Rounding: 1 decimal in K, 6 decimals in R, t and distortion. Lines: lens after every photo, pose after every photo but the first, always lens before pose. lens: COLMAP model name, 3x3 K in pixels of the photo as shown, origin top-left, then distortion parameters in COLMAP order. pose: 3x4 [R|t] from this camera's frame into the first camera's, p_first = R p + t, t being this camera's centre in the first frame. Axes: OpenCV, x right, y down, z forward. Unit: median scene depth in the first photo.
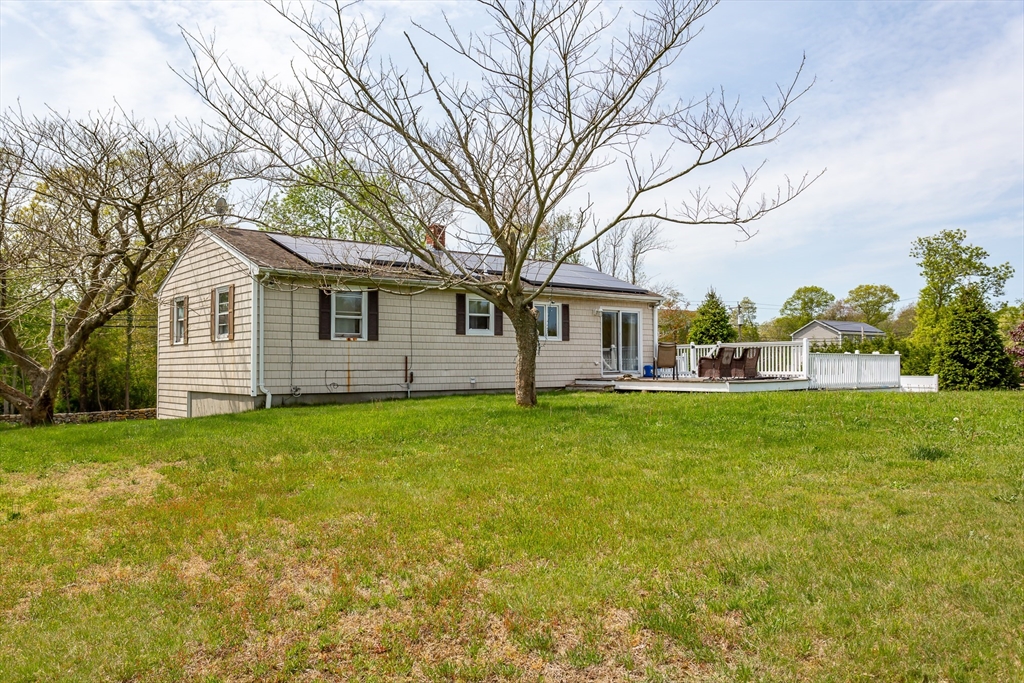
lens RADIAL K [[820.6, 0, 510.1], [0, 820.6, 349.7], [0, 0, 1]] dist [0.003882, -0.007890]
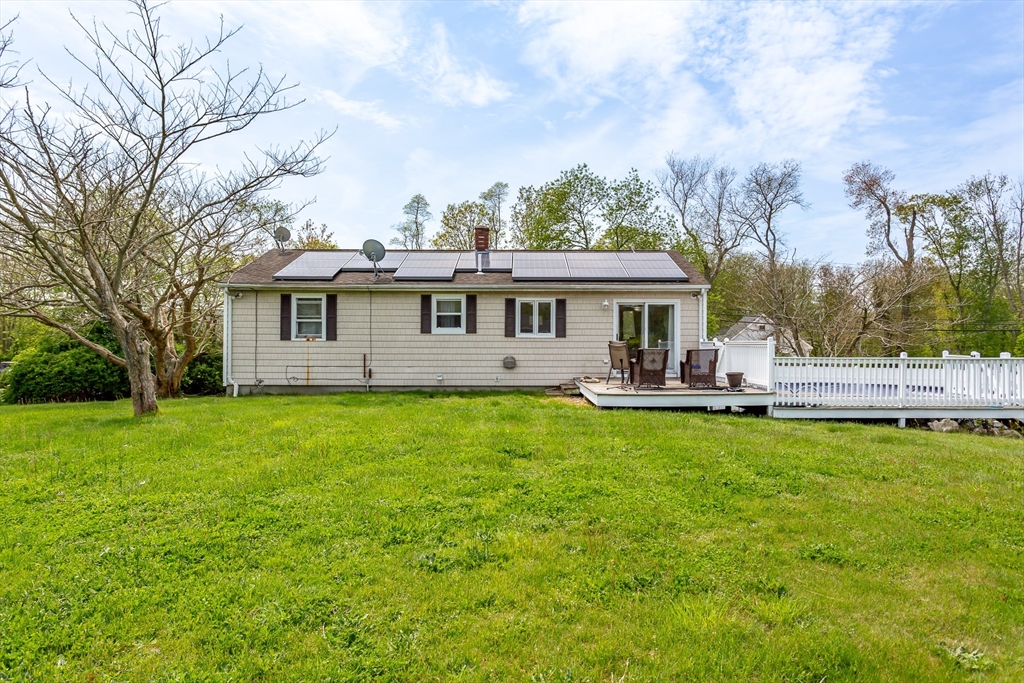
lens RADIAL K [[664.2, 0, 523.8], [0, 664.2, 324.4], [0, 0, 1]] dist [-0.001211, 0.000697]
pose [[0.779767, -0.008303, -0.626014, 0.558874], [0.006964, 0.999965, -0.004589, -0.024697], [0.626031, -0.000781, 0.779798, 0.405158]]
